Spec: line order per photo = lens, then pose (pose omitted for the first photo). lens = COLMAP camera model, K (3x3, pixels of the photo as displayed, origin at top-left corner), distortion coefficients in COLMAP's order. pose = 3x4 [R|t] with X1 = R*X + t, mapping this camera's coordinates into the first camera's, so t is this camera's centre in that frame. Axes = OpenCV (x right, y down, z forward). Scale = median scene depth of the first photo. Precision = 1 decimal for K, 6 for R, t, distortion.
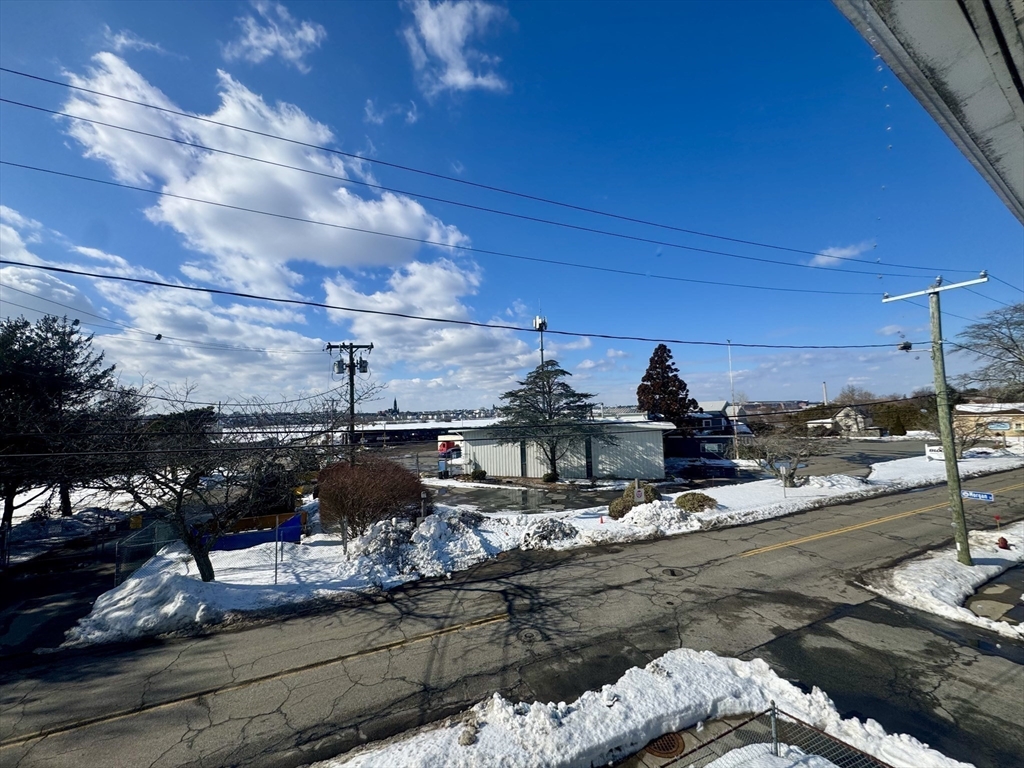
lens RADIAL K [[407.2, 0, 510.5], [0, 407.2, 381.0], [0, 0, 1]] dist [-0.002812, 0.000174]
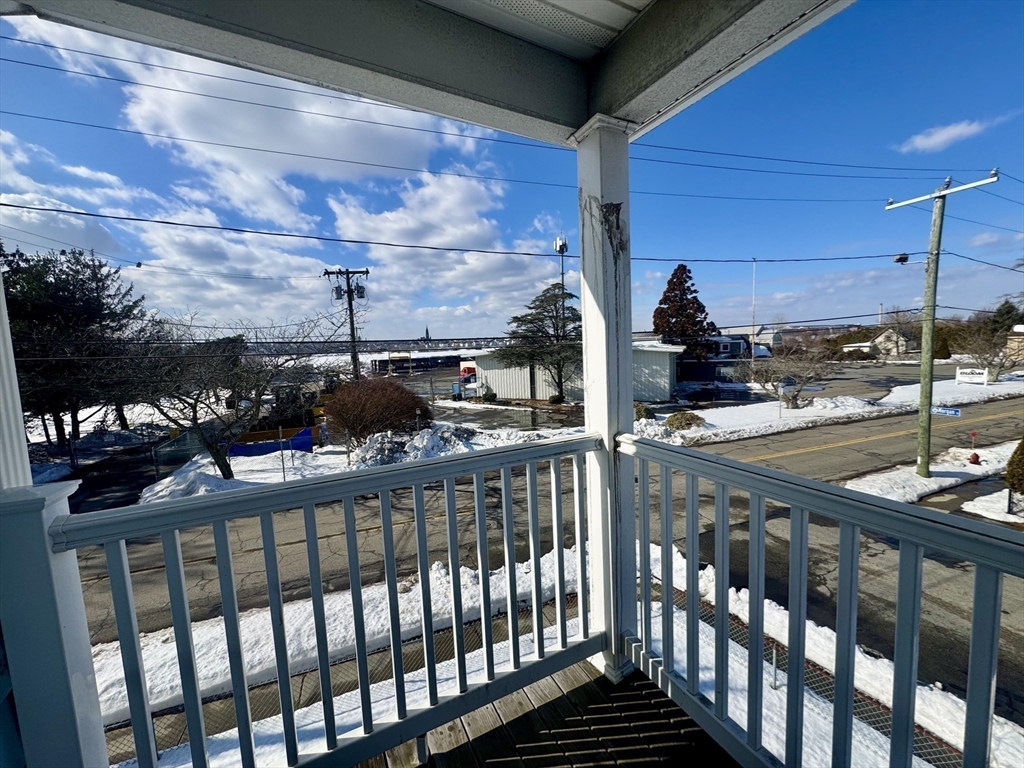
lens RADIAL K [[407.2, 0, 510.5], [0, 407.2, 381.0], [0, 0, 1]] dist [-0.002812, 0.000174]
pose [[0.997102, -0.001543, -0.076055, 0.061266], [0.014985, 0.984188, 0.176493, 0.006344], [0.074580, -0.177121, 0.981359, -0.017538]]
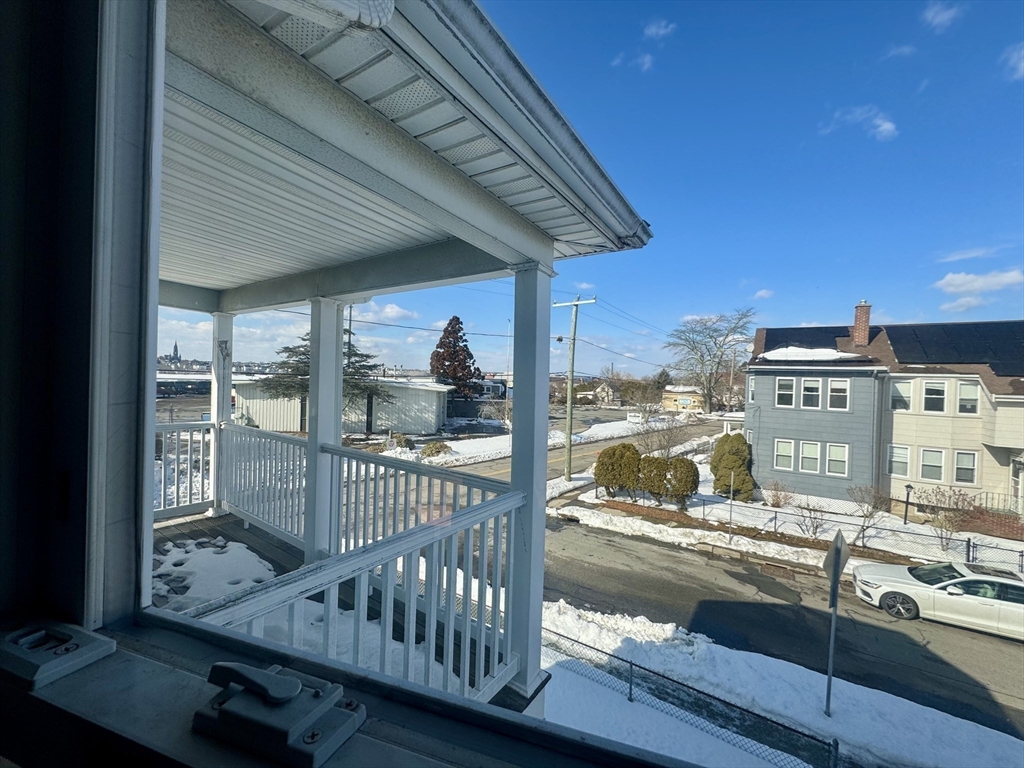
lens RADIAL K [[407.2, 0, 510.5], [0, 407.2, 381.0], [0, 0, 1]] dist [-0.002812, 0.000174]
pose [[0.913519, 0.058126, 0.402621, 0.100558], [-0.094101, 0.993089, 0.070136, -0.009447], [-0.395762, -0.101958, 0.912676, -0.122924]]
